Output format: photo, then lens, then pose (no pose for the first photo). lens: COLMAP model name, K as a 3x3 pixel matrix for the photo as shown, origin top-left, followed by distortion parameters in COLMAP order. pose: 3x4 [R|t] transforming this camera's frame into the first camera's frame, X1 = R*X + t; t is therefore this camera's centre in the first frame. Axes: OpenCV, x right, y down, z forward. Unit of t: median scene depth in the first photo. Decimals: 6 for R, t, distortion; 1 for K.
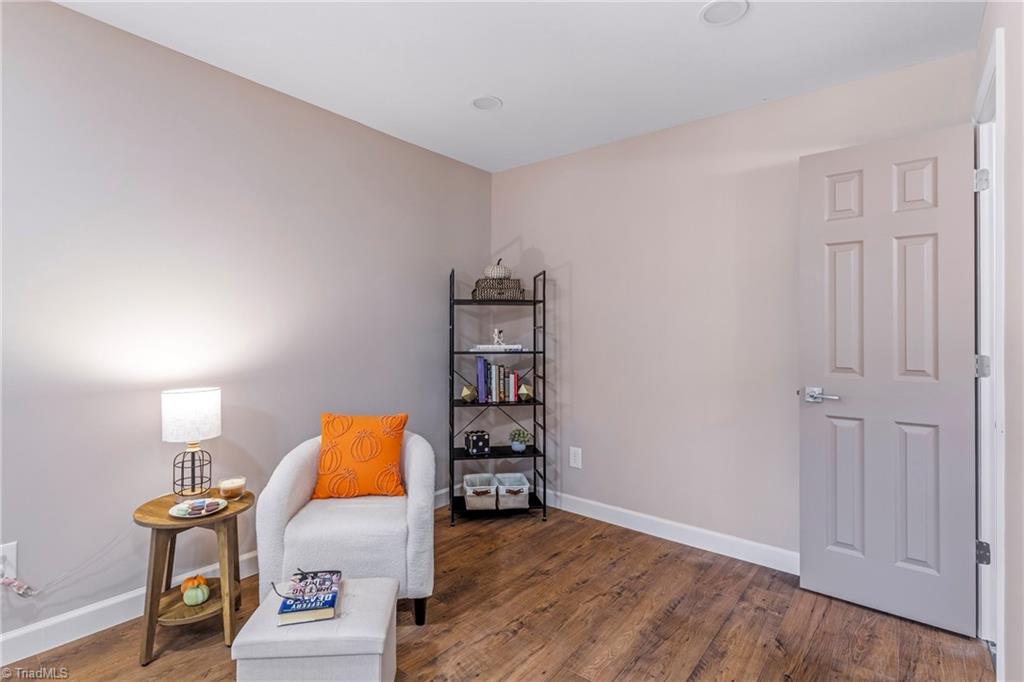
lens RADIAL K [[500.8, 0, 487.4], [0, 500.8, 329.3], [0, 0, 1]] dist [-0.002457, 0.001508]
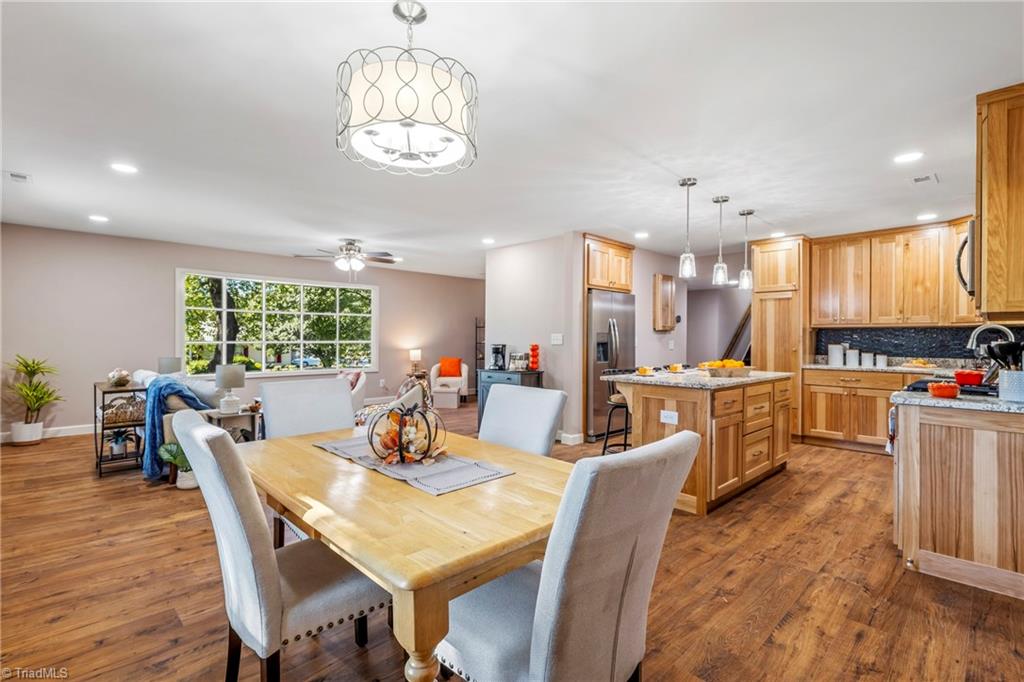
lens RADIAL K [[477.0, 0, 510.9], [0, 477.0, 337.3], [0, 0, 1]] dist [-0.000342, -0.000180]
pose [[0.994944, -0.004442, -0.100333, 0.609483], [0.005409, 0.999941, 0.009370, -0.028151], [0.100285, -0.009865, 0.994910, -2.750540]]
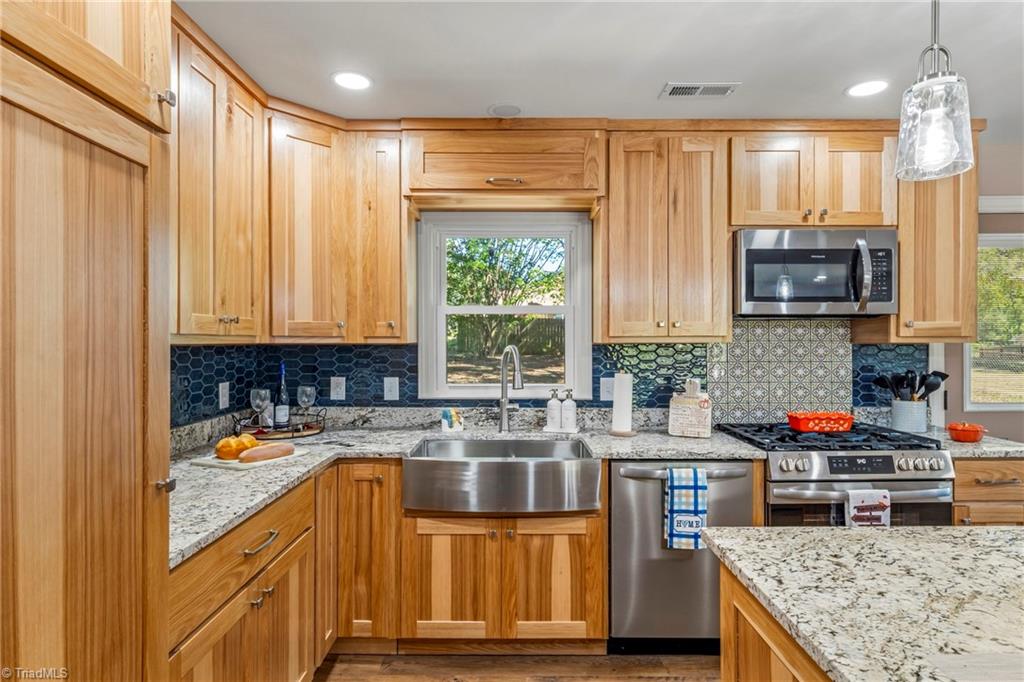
lens RADIAL K [[545.3, 0, 515.0], [0, 545.3, 344.1], [0, 0, 1]] dist [-0.000101, -0.001015]
pose [[-0.634647, -0.012189, 0.772706, 1.234080], [-0.011813, 0.999912, 0.006071, -0.059075], [-0.772712, -0.005276, -0.634735, -0.192161]]
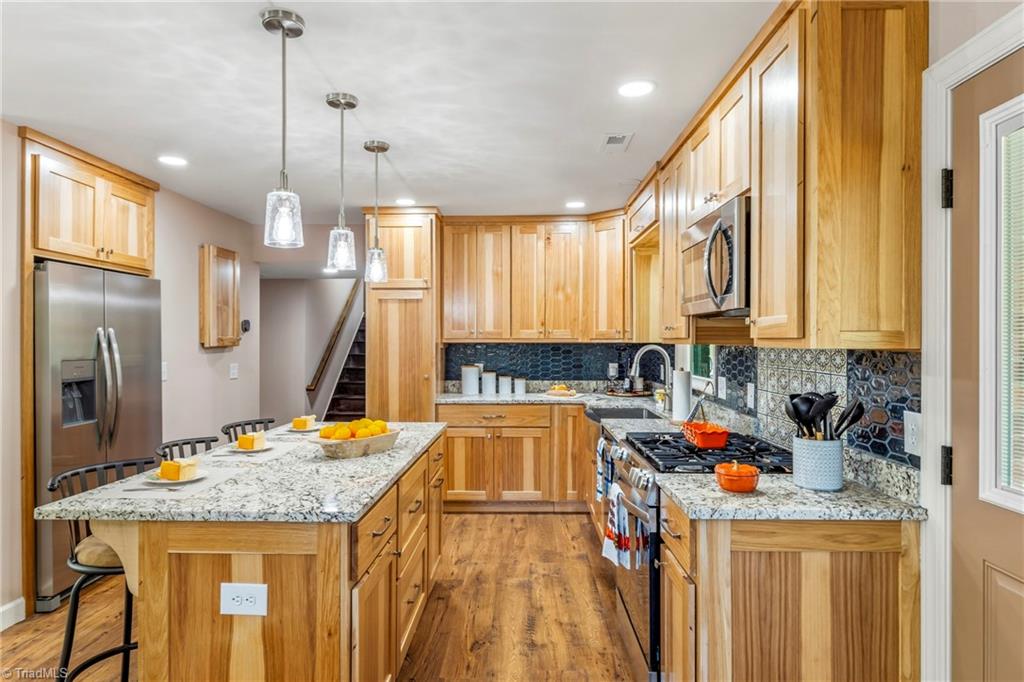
lens RADIAL K [[597.0, 0, 509.9], [0, 597.0, 342.3], [0, 0, 1]] dist [0.003803, -0.002172]
pose [[0.785639, -0.011897, 0.618571, 0.757970], [0.001045, 0.999839, 0.017903, -0.087469], [-0.618685, -0.013419, 0.785525, -1.994597]]
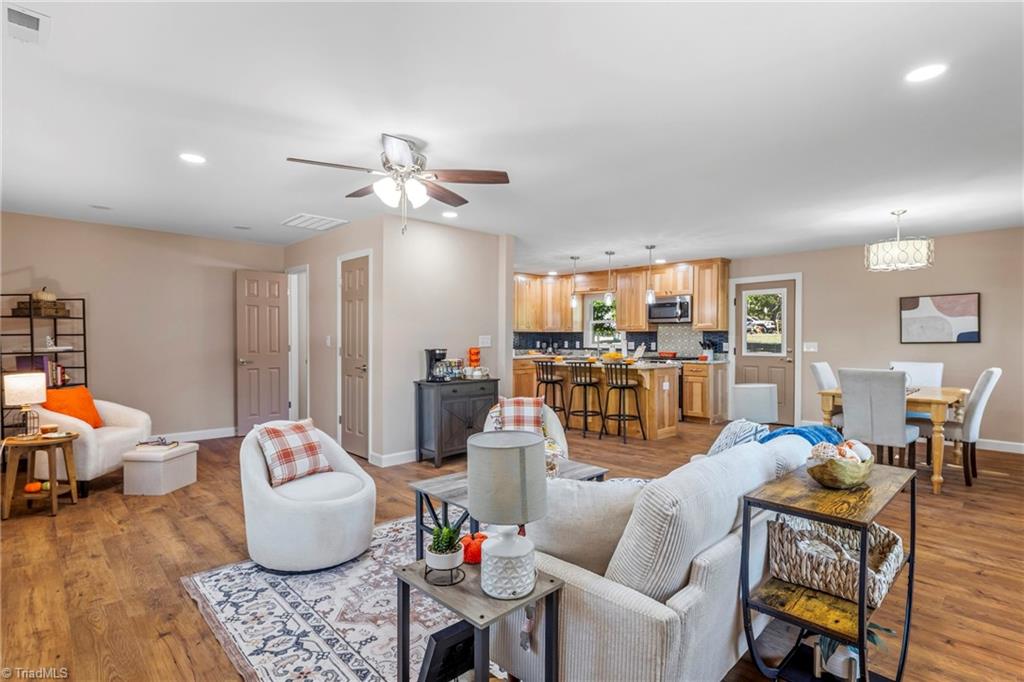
lens RADIAL K [[500.8, 0, 514.5], [0, 500.8, 346.7], [0, 0, 1]] dist [-0.002457, 0.001508]
pose [[0.114410, -0.025920, 0.993095, -1.785826], [-0.011061, 0.999564, 0.027363, -0.035665], [-0.993372, -0.014115, 0.114073, -0.727585]]
